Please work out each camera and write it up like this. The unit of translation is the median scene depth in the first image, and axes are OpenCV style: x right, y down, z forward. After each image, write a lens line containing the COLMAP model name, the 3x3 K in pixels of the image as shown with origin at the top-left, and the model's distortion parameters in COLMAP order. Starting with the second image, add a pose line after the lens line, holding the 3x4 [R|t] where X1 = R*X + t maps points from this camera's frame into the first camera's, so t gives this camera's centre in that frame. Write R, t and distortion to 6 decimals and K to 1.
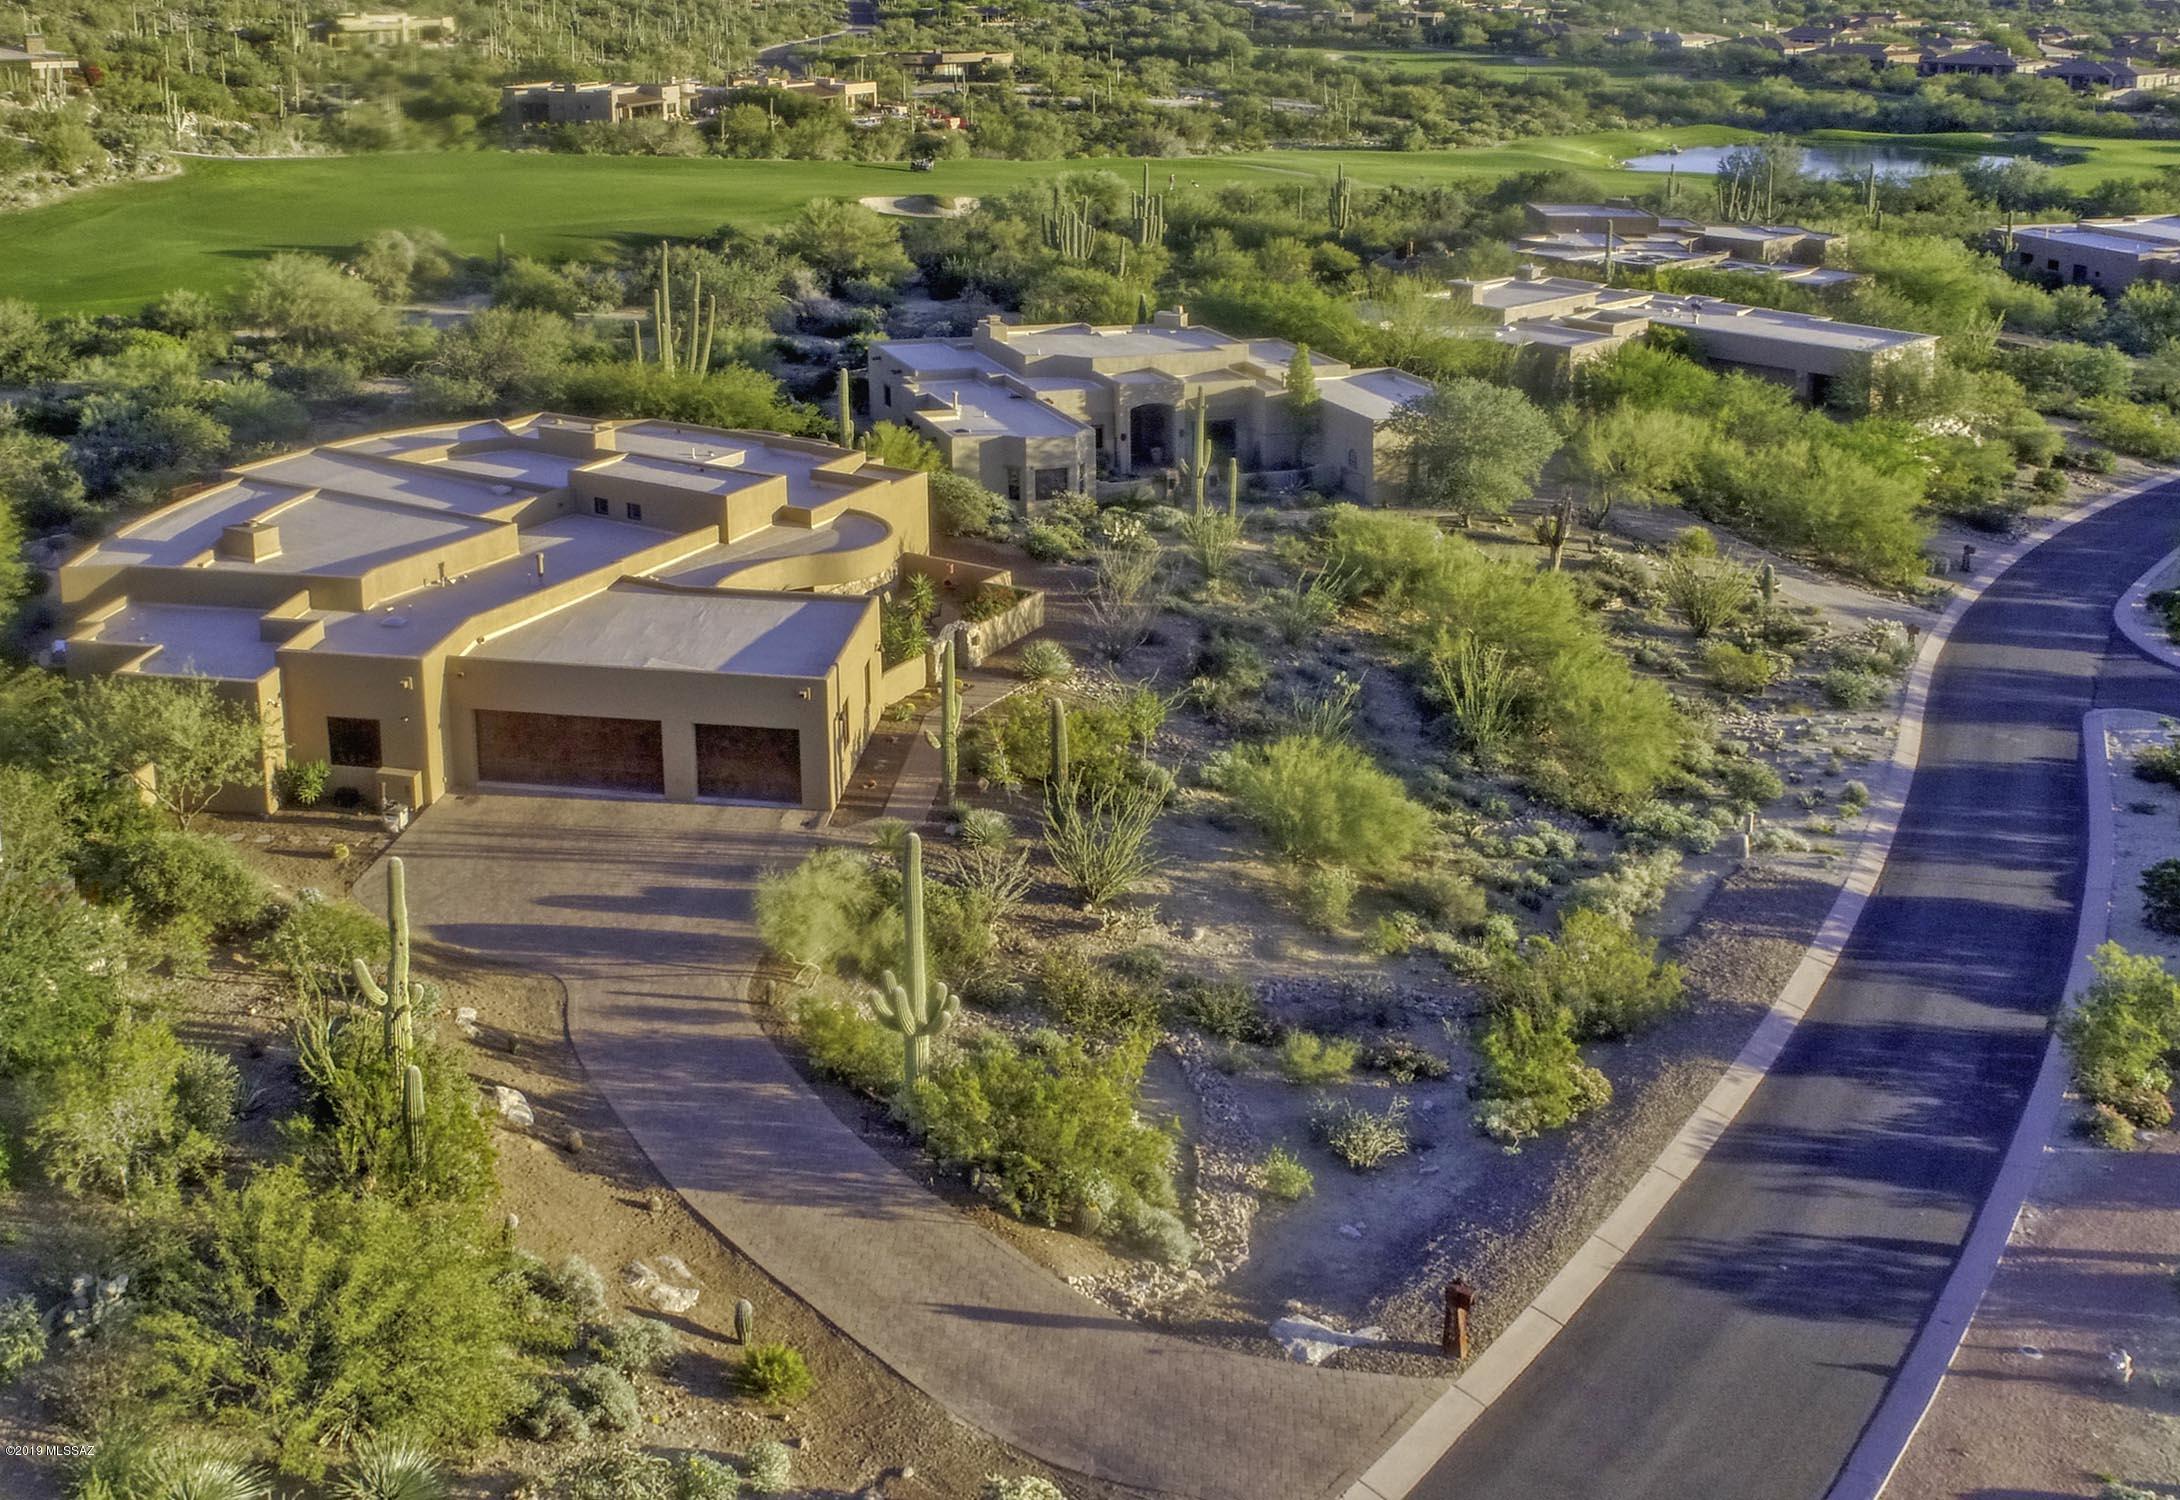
lens RADIAL K [[2068.9, 0, 1090.0], [0, 2068.9, 750.0], [0, 0, 1]] dist [0.002010, -0.006760]
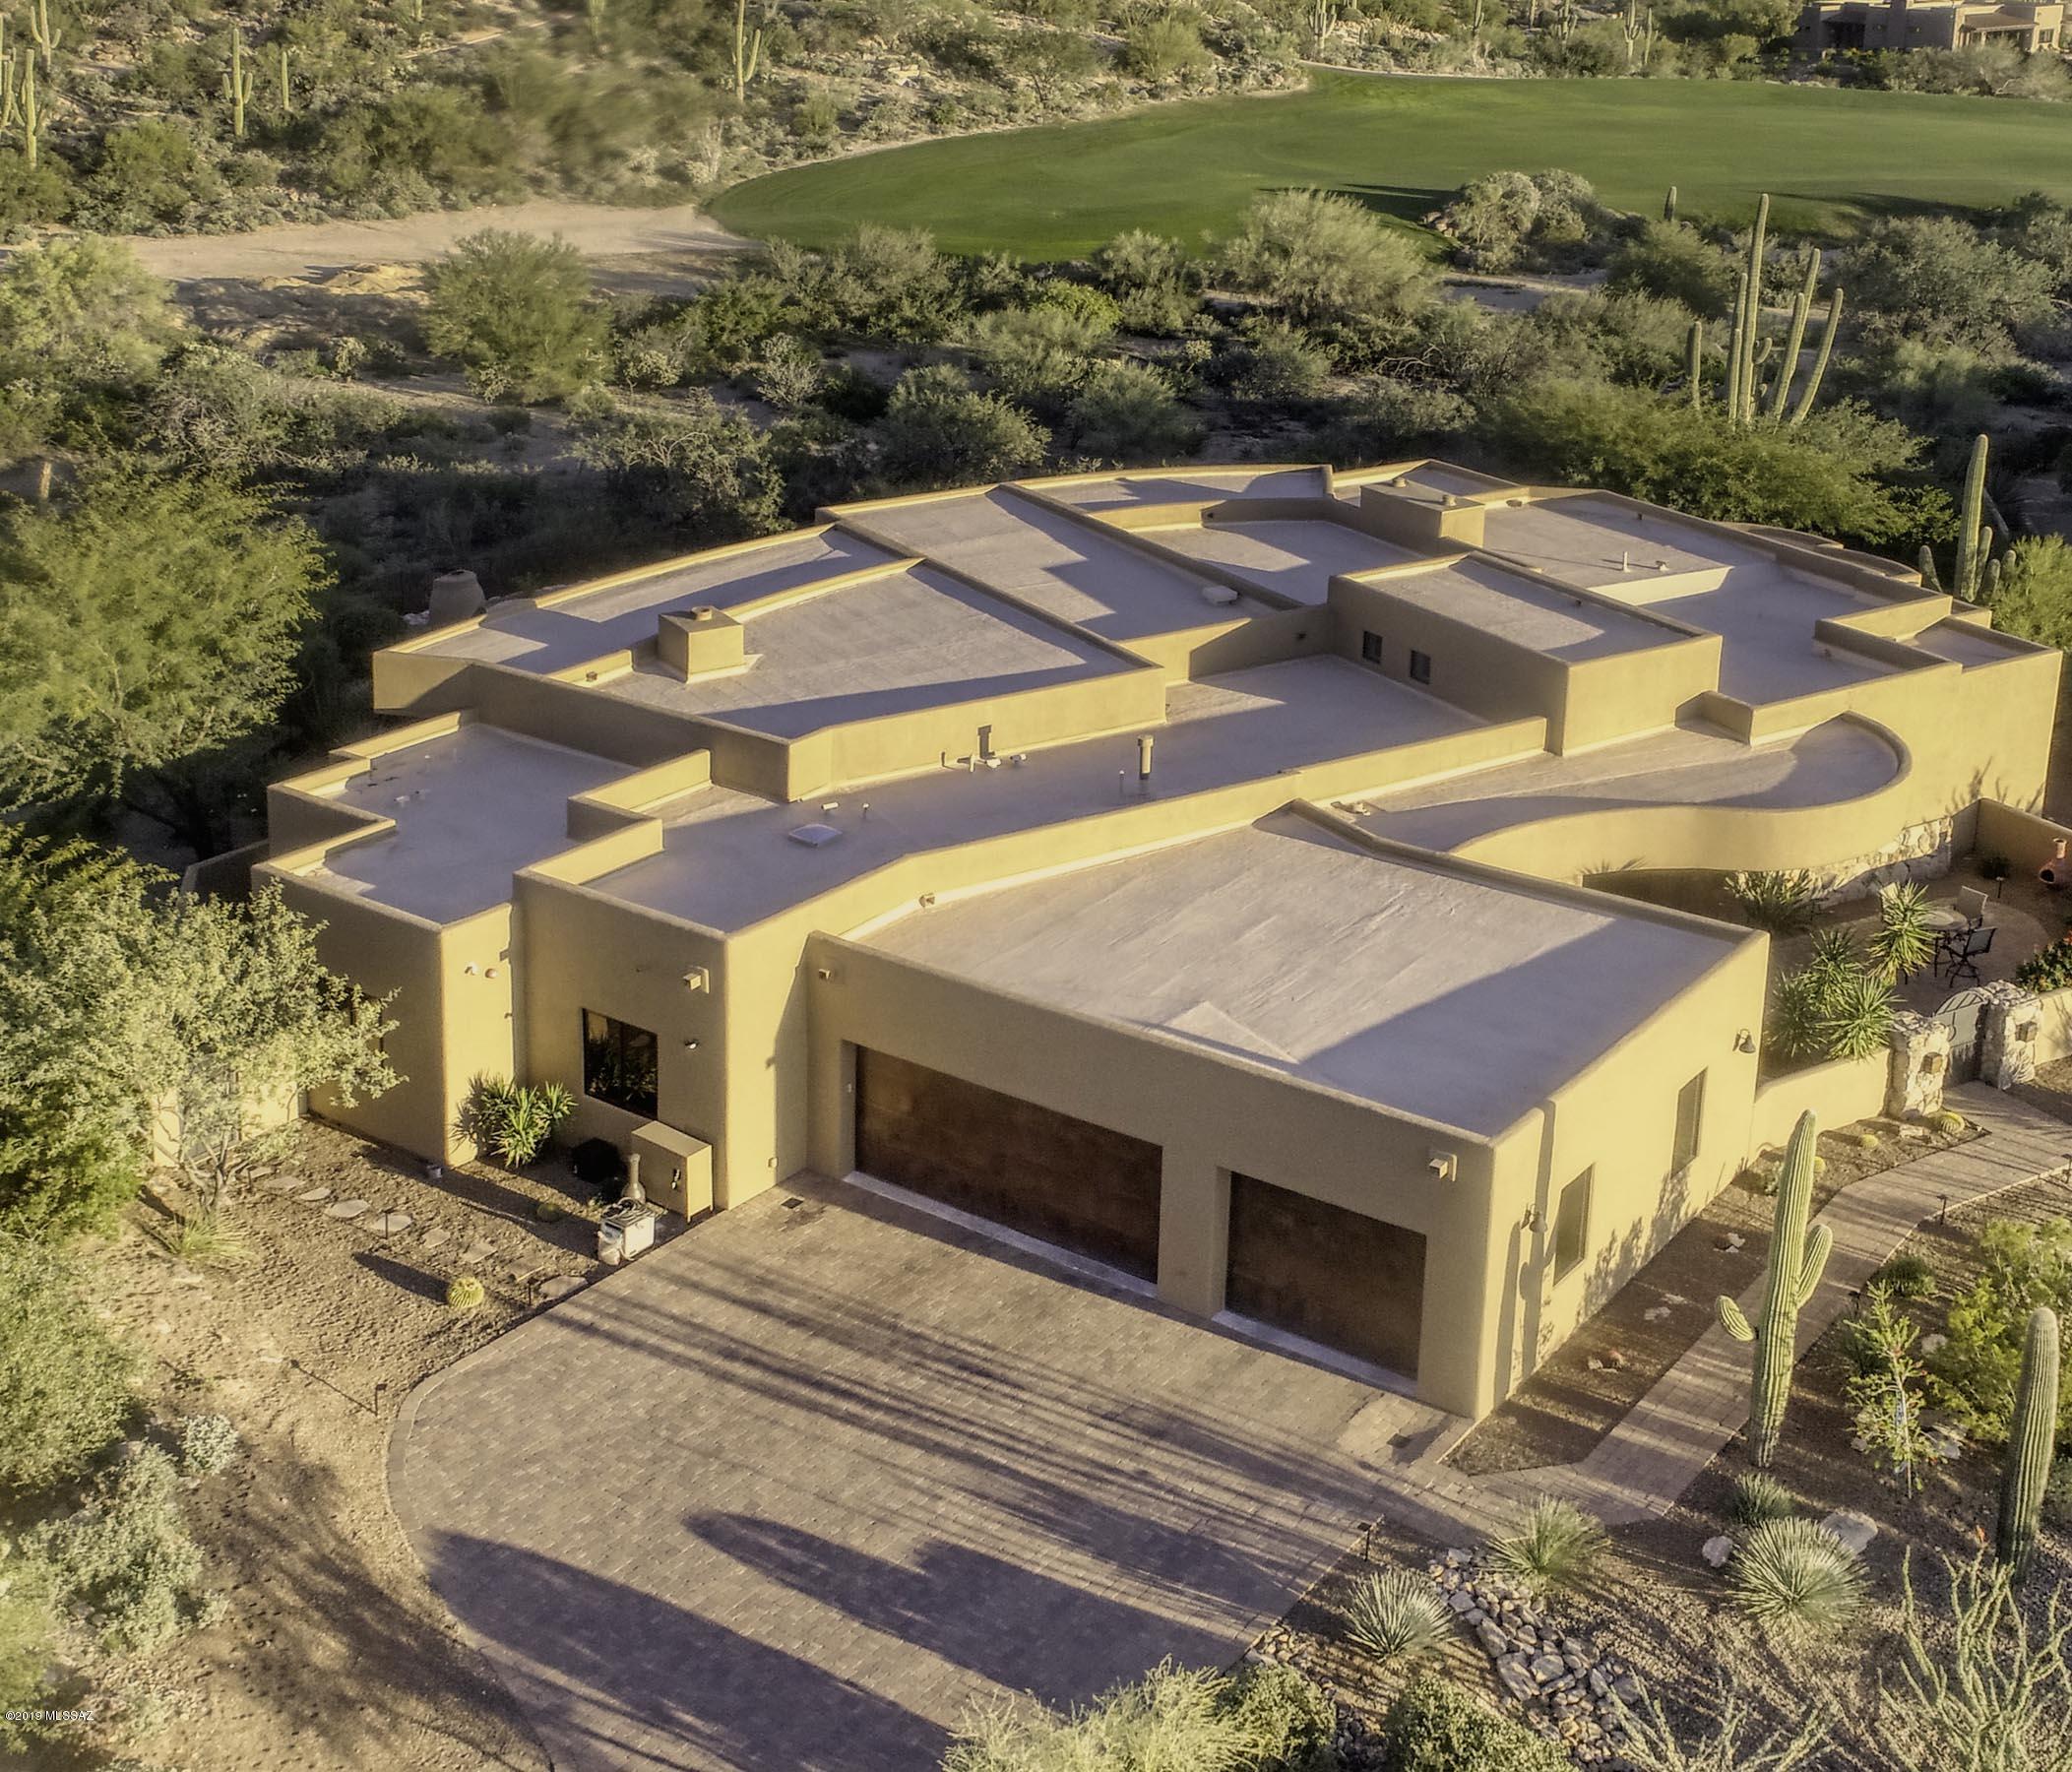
lens RADIAL K [[2557.7, 0, 1036.0], [0, 2557.7, 886.0], [0, 0, 1]] dist [0.008185, -0.031322]
pose [[0.843352, 0.186529, -0.503949, 0.044526], [-0.177979, 0.981847, 0.065570, -0.084811], [0.507031, 0.034393, 0.861241, 0.371227]]
